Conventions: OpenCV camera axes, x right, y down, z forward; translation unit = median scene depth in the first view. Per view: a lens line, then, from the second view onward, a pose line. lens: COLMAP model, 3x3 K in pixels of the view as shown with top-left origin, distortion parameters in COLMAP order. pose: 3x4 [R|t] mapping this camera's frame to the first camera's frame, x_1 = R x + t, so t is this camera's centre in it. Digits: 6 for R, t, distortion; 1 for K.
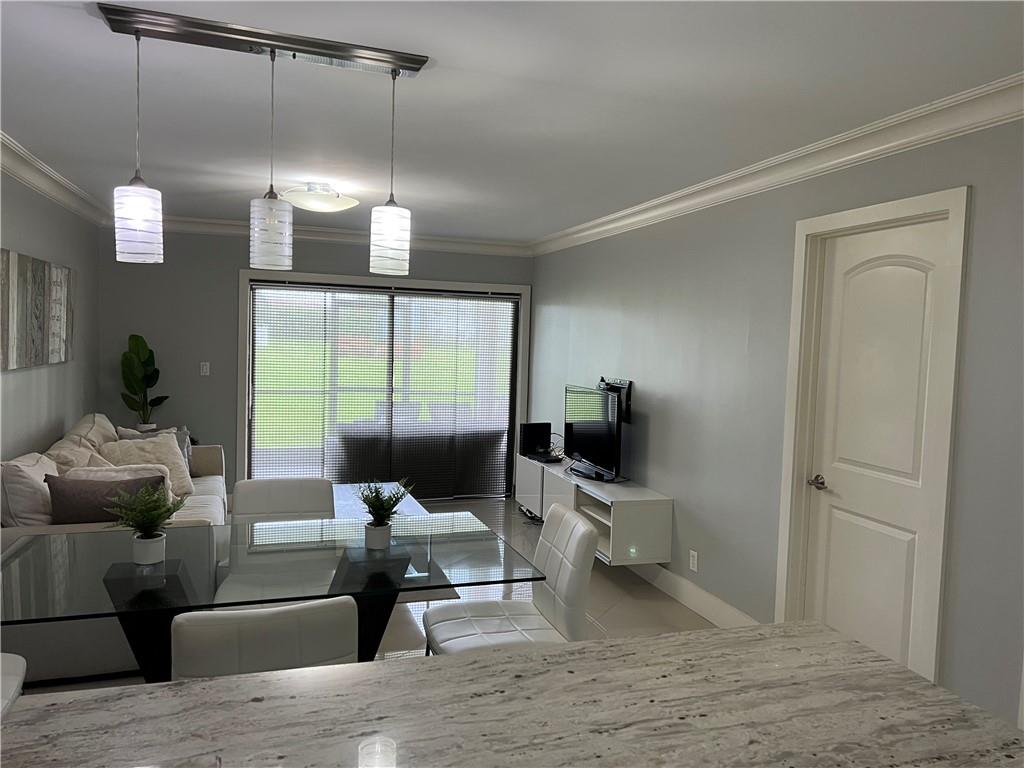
lens RADIAL K [[768.4, 0, 514.3], [0, 768.4, 389.2], [0, 0, 1]] dist [0.066006, -0.076008]
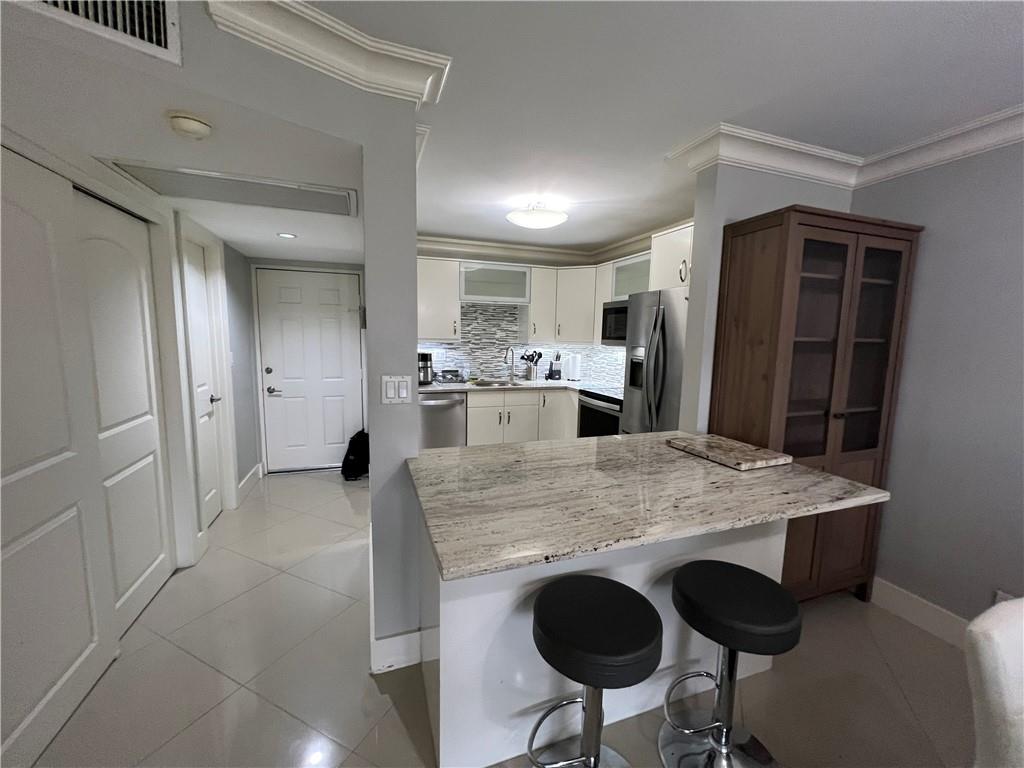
lens RADIAL K [[412.5, 0, 514.3], [0, 412.5, 385.1], [0, 0, 1]] dist [-0.001475, 0.000410]
pose [[-0.997580, -0.050301, -0.048005, 0.229258], [-0.058529, 0.980194, 0.189192, -0.023937], [0.037538, 0.191544, -0.980766, 0.999373]]
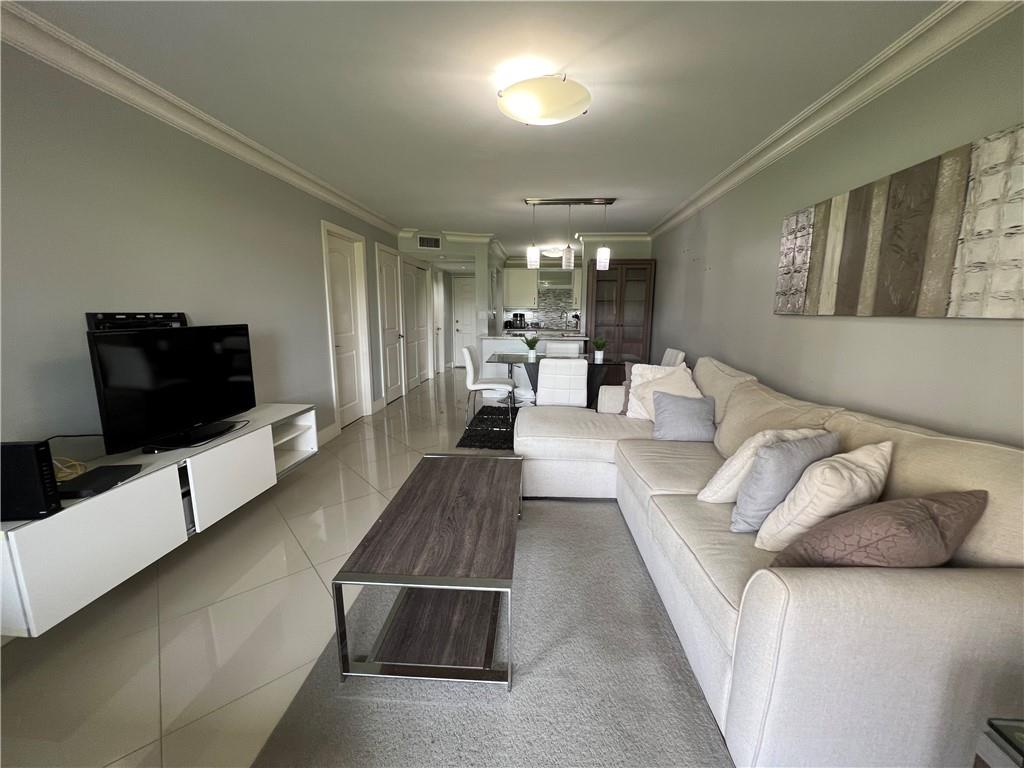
lens RADIAL K [[413.3, 0, 511.7], [0, 413.3, 387.6], [0, 0, 1]] dist [-0.004492, 0.001094]
pose [[-0.927762, -0.107953, 0.357216, -0.736225], [-0.013937, 0.966598, 0.255917, -0.105691], [-0.372911, 0.232452, -0.898278, 2.670185]]
